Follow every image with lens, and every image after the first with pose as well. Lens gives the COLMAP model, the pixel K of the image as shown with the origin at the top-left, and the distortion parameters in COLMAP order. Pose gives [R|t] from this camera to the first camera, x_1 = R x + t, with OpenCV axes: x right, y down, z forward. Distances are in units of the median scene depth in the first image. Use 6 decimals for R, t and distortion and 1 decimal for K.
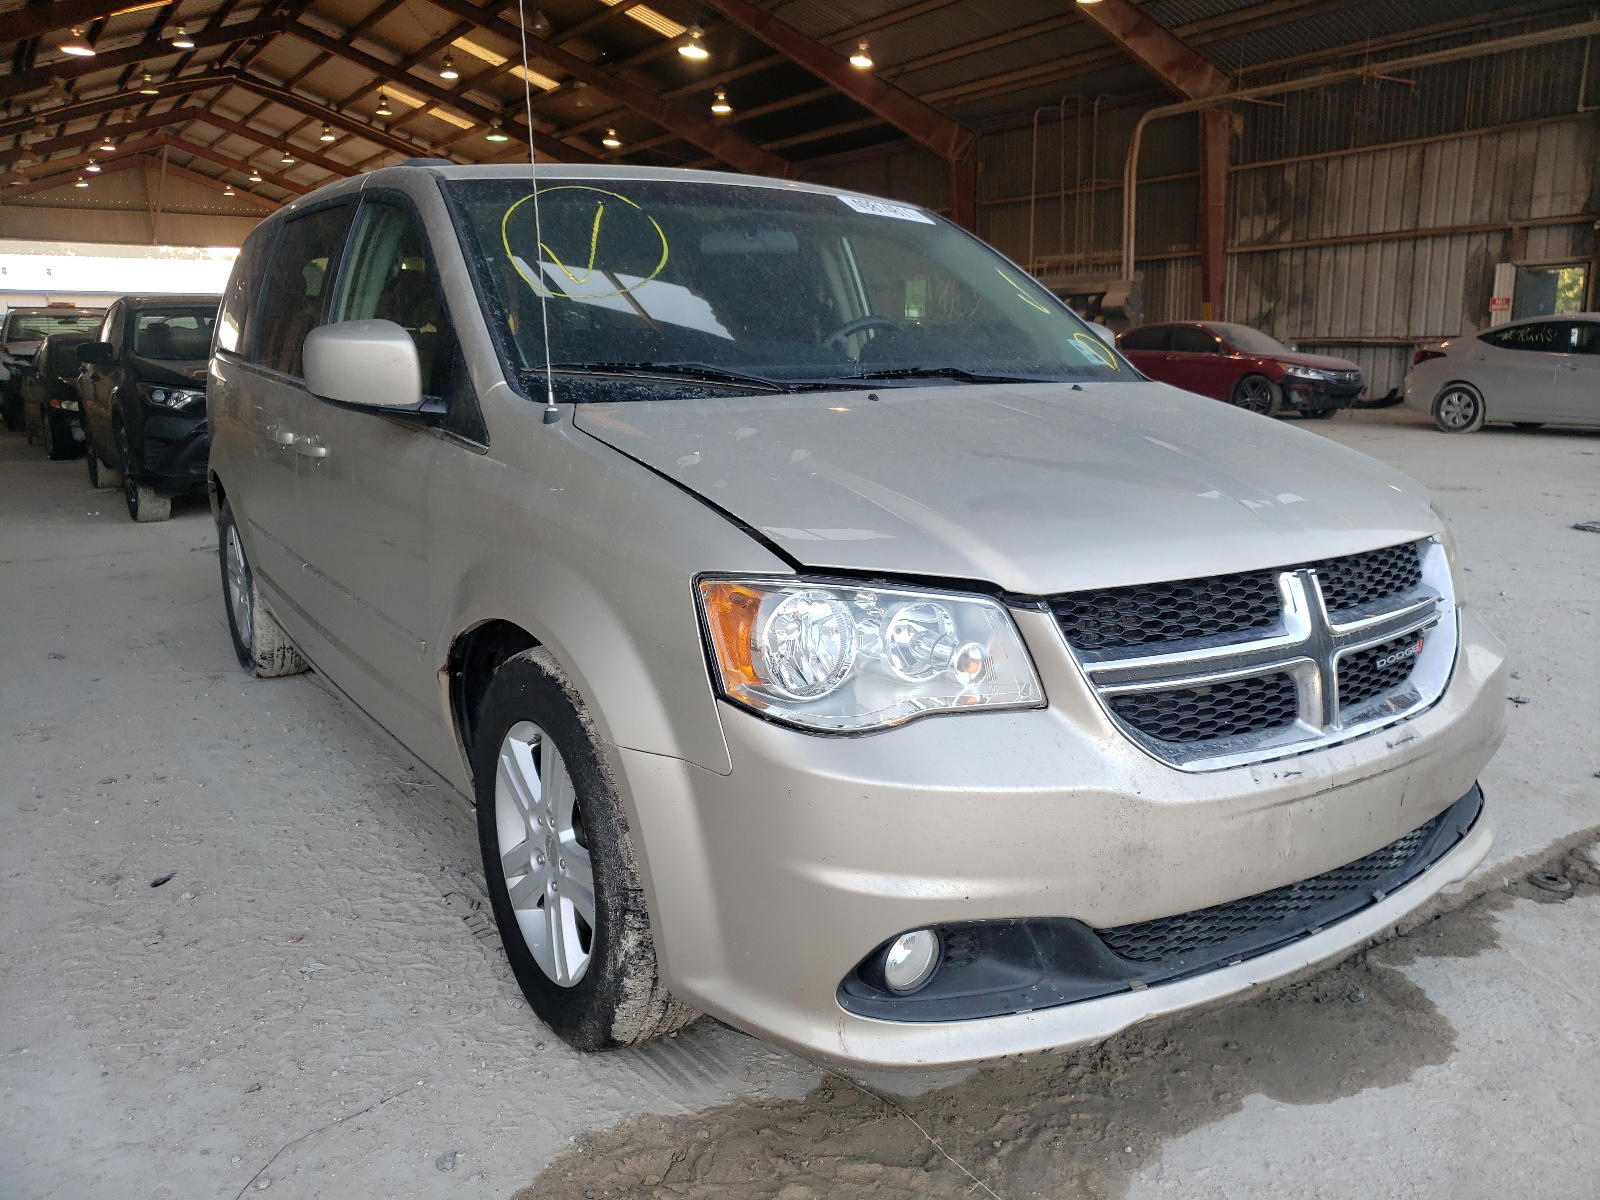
lens RADIAL K [[1197.1, 0, 776.3], [0, 1197.1, 628.8], [0, 0, 1]] dist [0.046335, 0.005271]
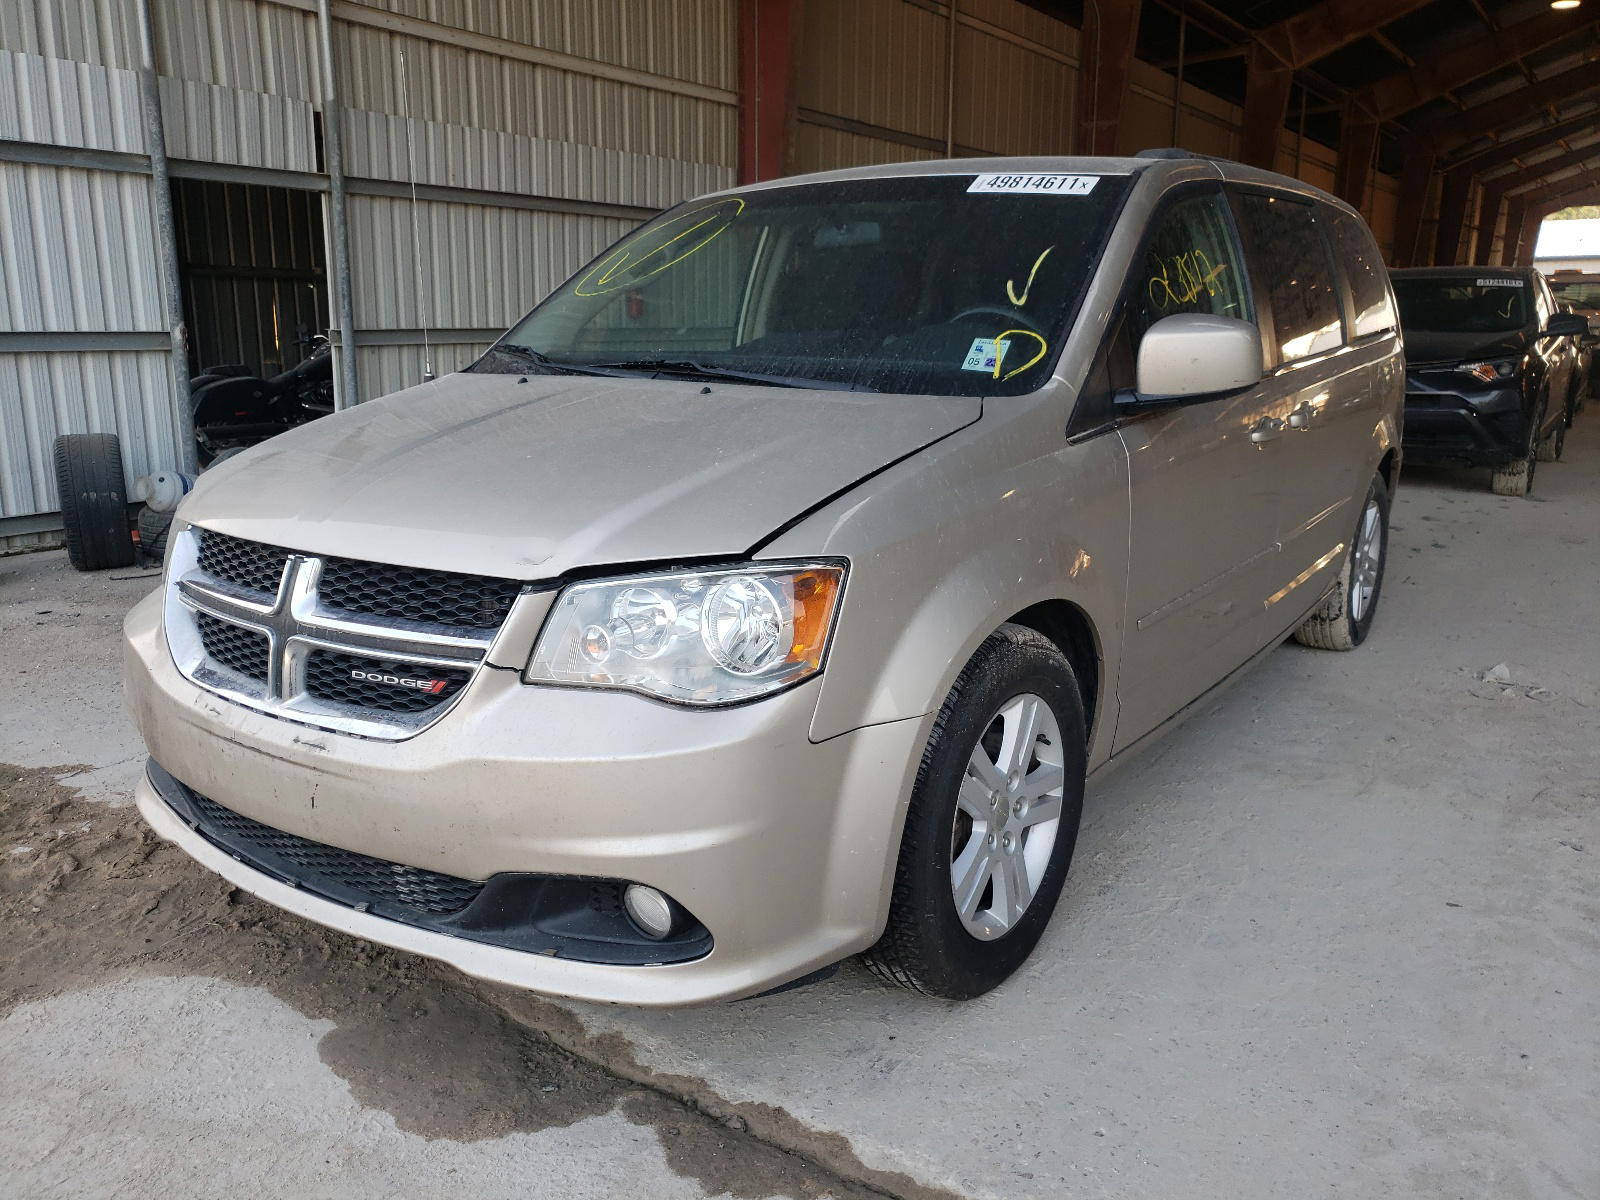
lens RADIAL K [[1221.2, 0, 800.0], [0, 1221.2, 600.0], [0, 0, 1]] dist [0.008796, -0.000069]
pose [[0.374917, 0.223052, -0.899825, 1.631321], [-0.209396, 0.965915, 0.152189, -0.276991], [0.903101, 0.131362, 0.408844, 0.972379]]
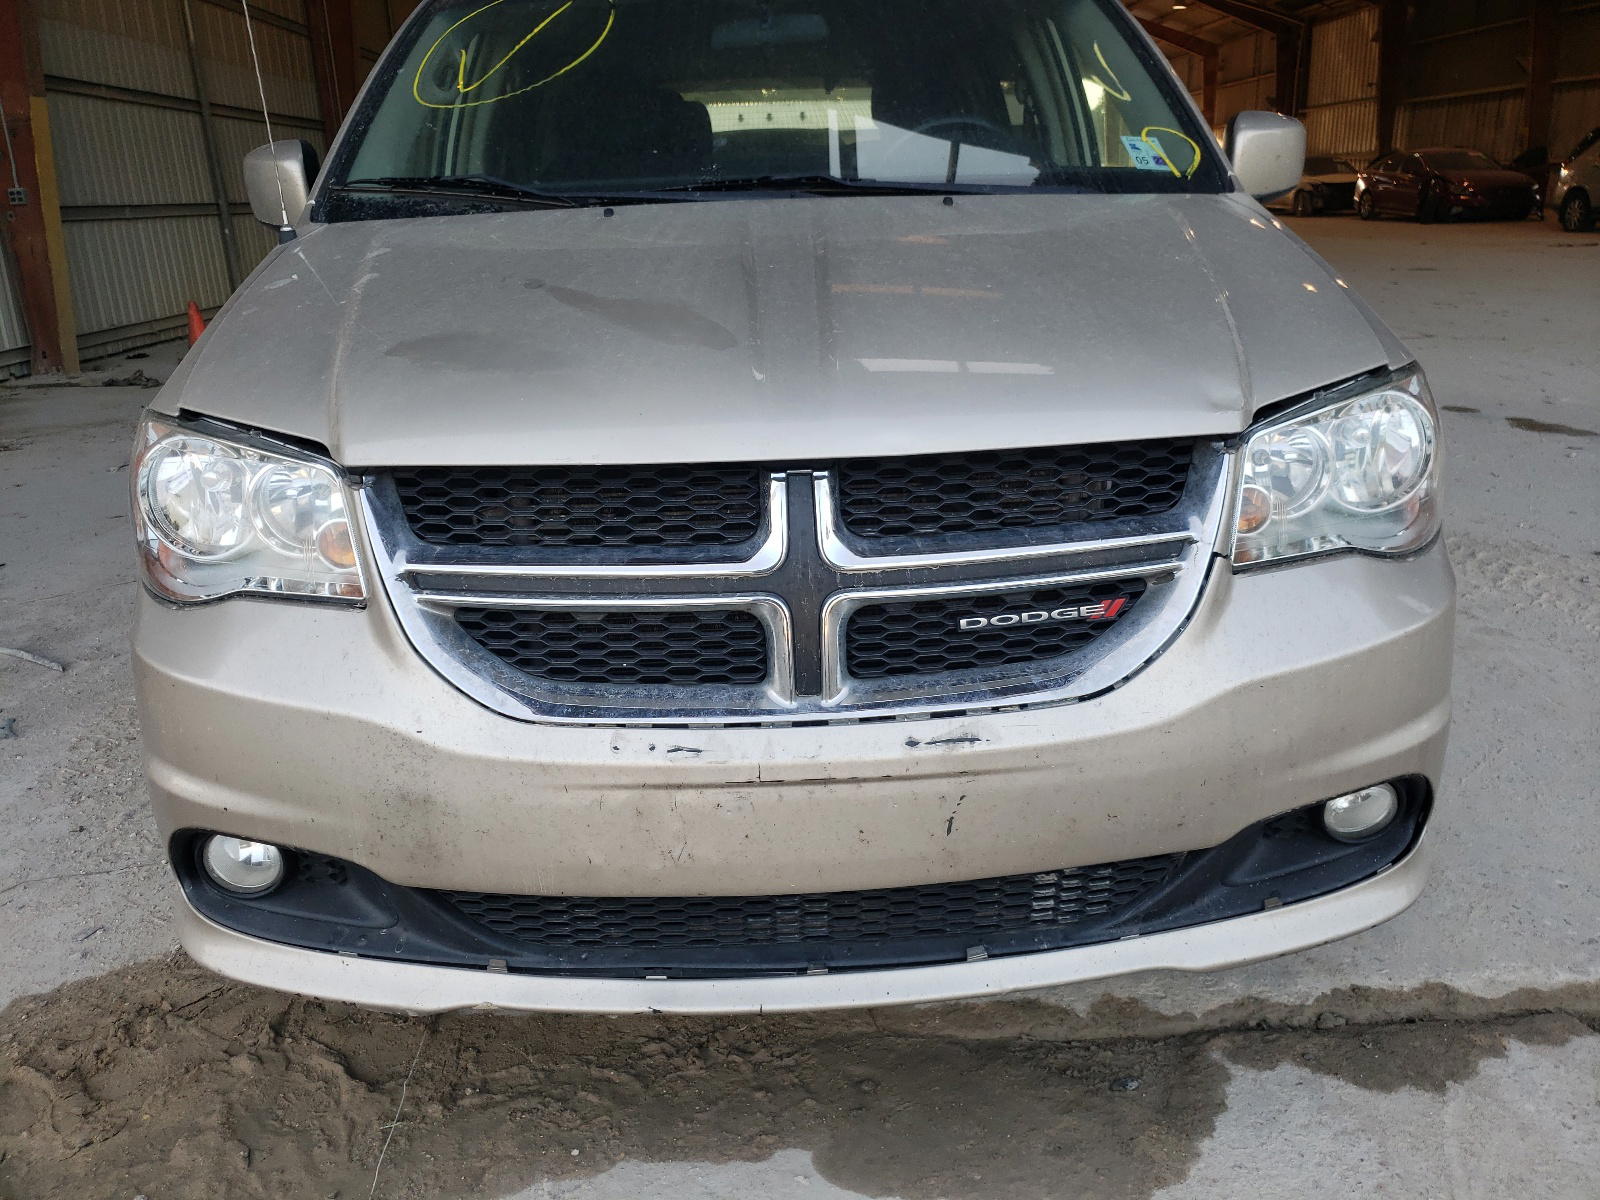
lens RADIAL K [[1221.2, 0, 800.0], [0, 1221.2, 600.0], [0, 0, 1]] dist [0.008796, -0.000069]
pose [[0.855813, 0.148249, -0.495588, 0.801164], [-0.091901, 0.986387, 0.136364, -0.070991], [0.509057, -0.071157, 0.857787, 0.402777]]
